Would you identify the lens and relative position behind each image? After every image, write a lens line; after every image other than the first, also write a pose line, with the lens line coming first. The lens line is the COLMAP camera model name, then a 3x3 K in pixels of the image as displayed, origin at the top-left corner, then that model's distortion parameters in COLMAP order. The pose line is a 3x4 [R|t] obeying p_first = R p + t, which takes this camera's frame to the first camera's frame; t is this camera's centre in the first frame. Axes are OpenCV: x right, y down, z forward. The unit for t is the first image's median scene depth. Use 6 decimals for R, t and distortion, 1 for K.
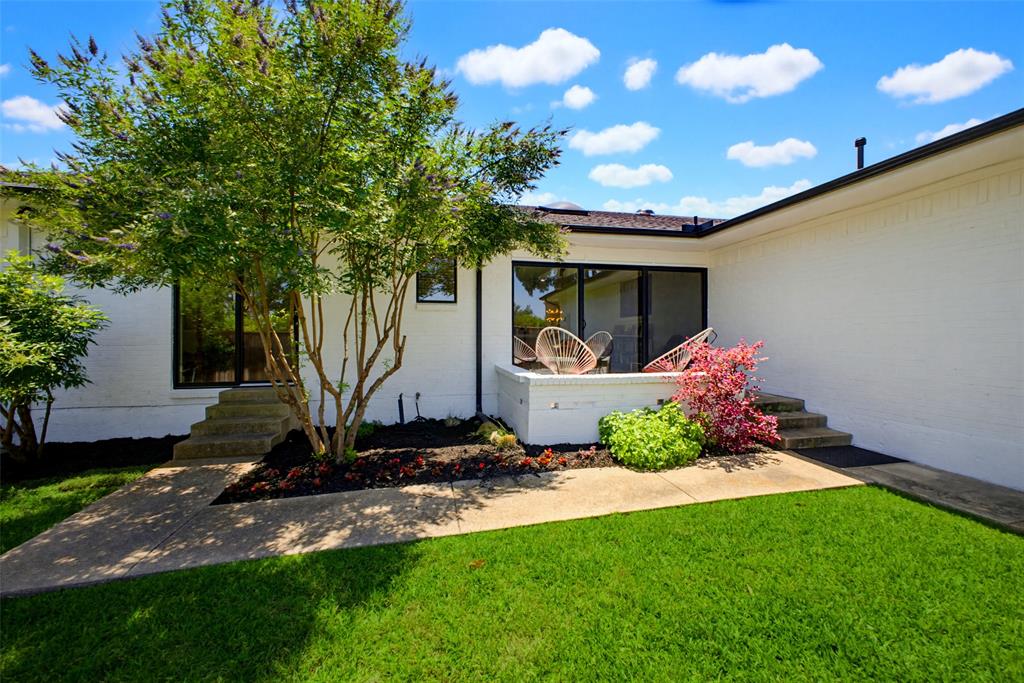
lens RADIAL K [[406.3, 0, 510.4], [0, 406.3, 330.8], [0, 0, 1]] dist [0.013478, -0.000214]
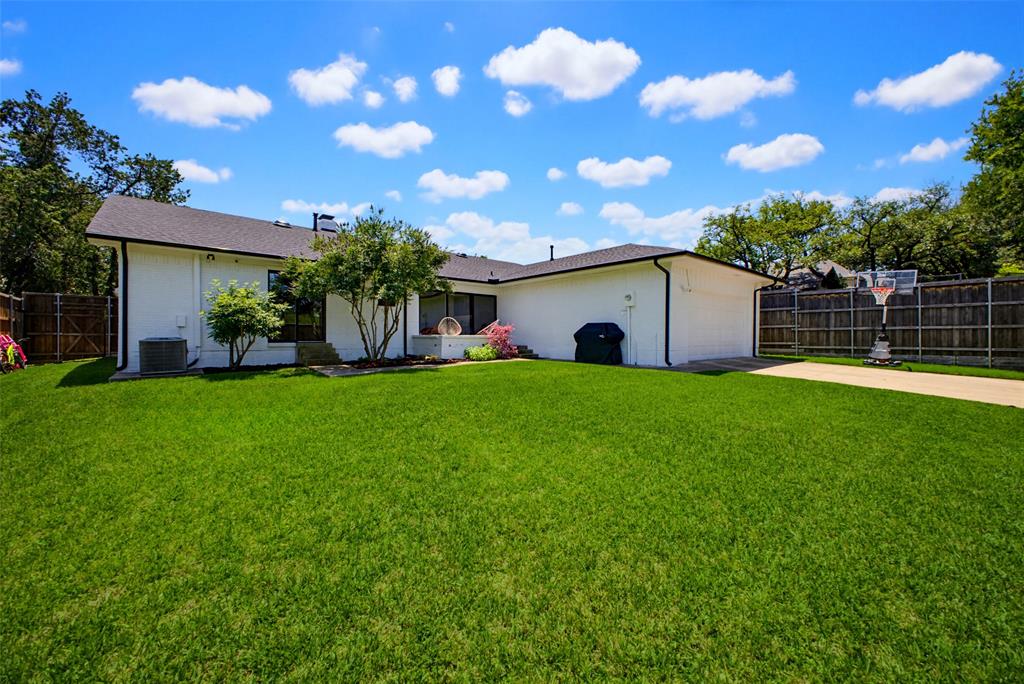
lens RADIAL K [[406.3, 0, 510.4], [0, 406.3, 331.3], [0, 0, 1]] dist [0.013478, -0.000214]
pose [[0.875218, 0.008974, 0.483646, -0.818488], [-0.007138, 0.999959, -0.005638, 0.094282], [-0.483676, 0.001483, 0.875246, -1.538486]]
